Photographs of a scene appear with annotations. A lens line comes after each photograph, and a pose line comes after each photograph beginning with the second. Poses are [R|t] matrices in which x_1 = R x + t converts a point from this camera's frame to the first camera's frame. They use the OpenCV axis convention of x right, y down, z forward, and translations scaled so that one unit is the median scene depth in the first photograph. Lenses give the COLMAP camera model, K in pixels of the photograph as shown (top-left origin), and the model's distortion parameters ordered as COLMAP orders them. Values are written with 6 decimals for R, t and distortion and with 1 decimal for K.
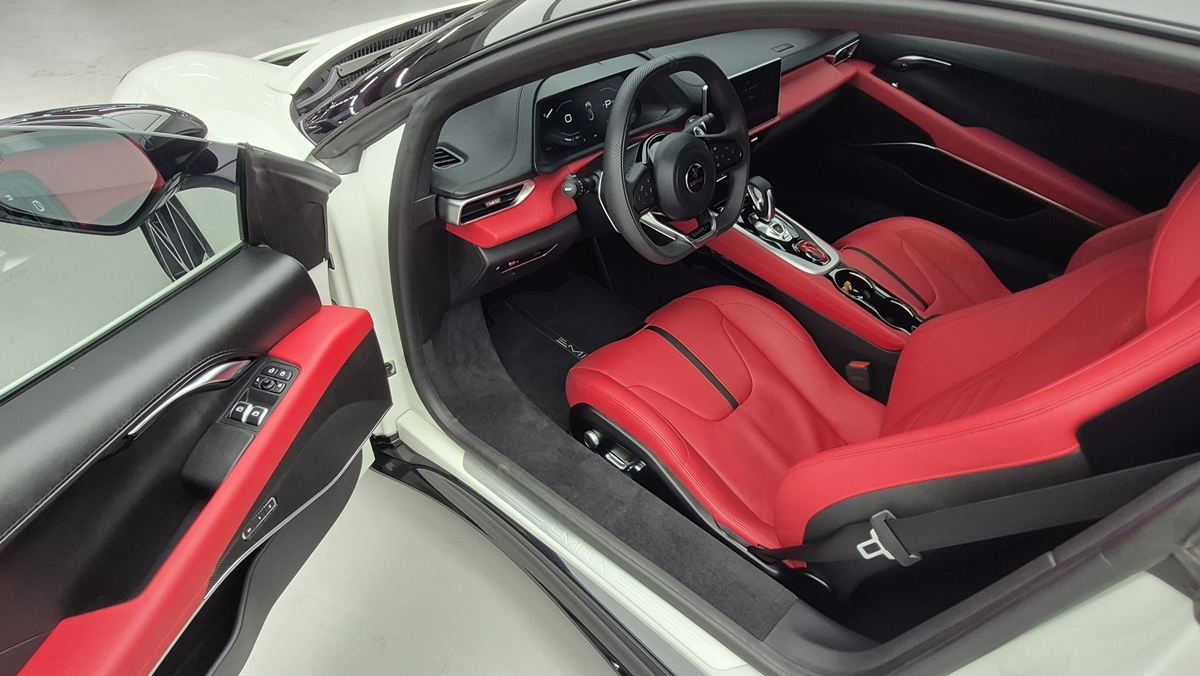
lens RADIAL K [[506.4, 0, 600.0], [0, 506.4, 338.0], [0, 0, 1]] dist [-0.000188, 0.000055]
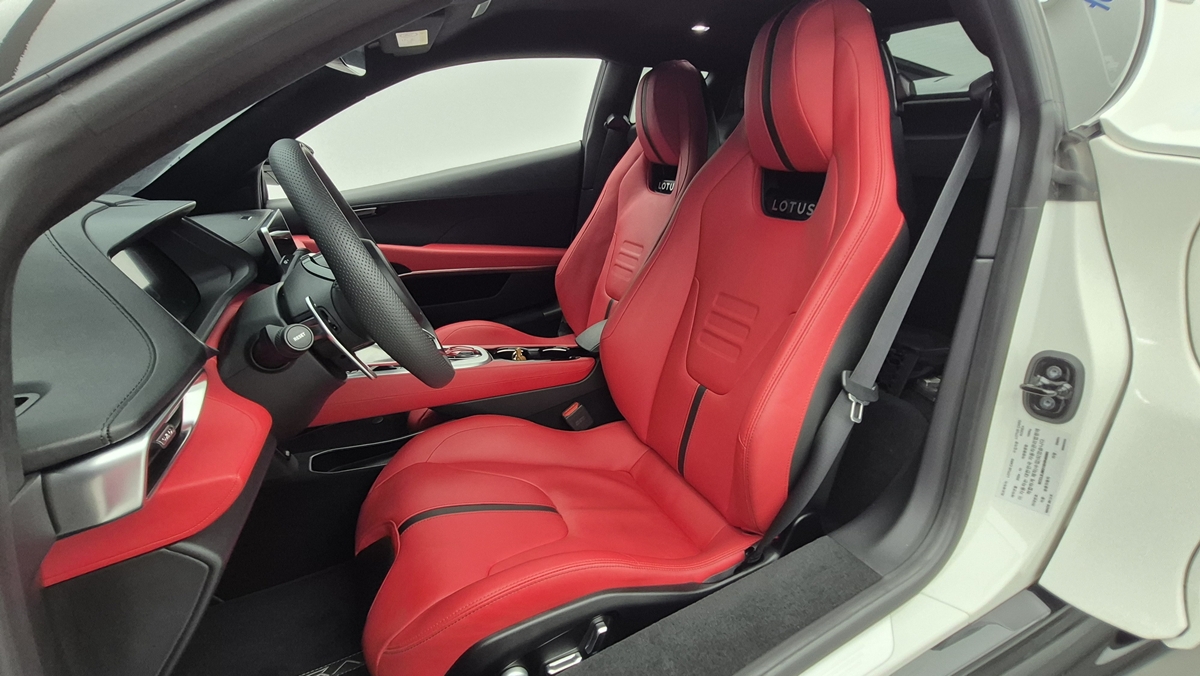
lens RADIAL K [[506.4, 0, 600.0], [0, 506.4, 338.0], [0, 0, 1]] dist [-0.000188, 0.000055]
pose [[0.457156, -0.454996, 0.764190, -0.225368], [0.687333, 0.726036, 0.021100, -0.044023], [-0.564430, 0.515607, 0.644646, 0.273623]]
